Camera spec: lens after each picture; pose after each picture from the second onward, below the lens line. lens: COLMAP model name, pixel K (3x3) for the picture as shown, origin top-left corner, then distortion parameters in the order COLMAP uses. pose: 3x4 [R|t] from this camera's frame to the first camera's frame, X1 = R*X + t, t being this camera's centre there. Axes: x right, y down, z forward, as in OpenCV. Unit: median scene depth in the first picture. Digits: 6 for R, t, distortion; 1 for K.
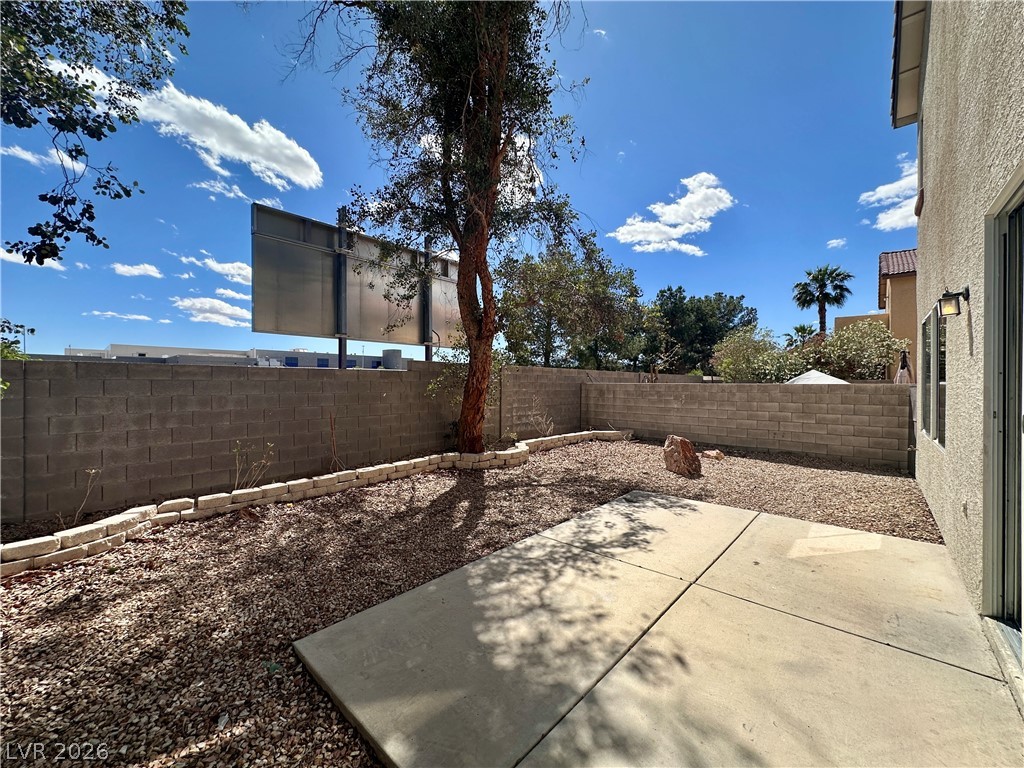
lens RADIAL K [[405.7, 0, 512.0], [0, 405.7, 384.0], [0, 0, 1]] dist [0.000015, 0.000554]
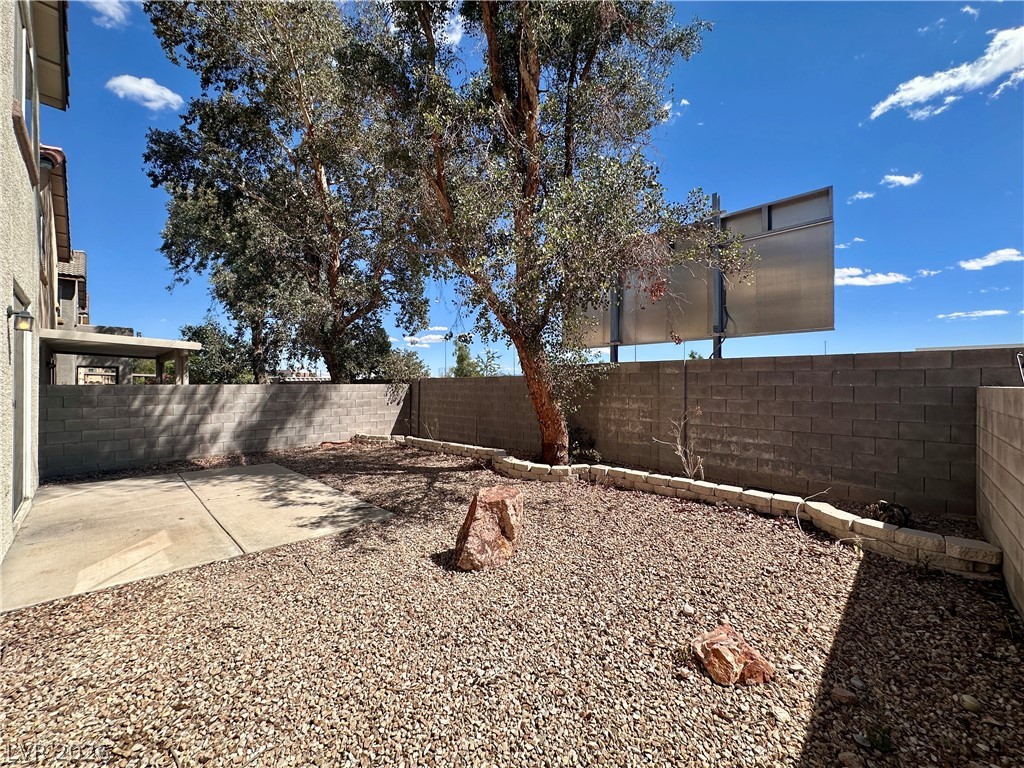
lens RADIAL K [[407.8, 0, 512.0], [0, 407.8, 384.0], [0, 0, 1]] dist [-0.001186, -0.000269]
pose [[-0.041305, -0.007266, -0.999120, 1.297707], [-0.006957, 0.999951, -0.006984, -0.001945], [0.999122, 0.006662, -0.041354, 1.459335]]
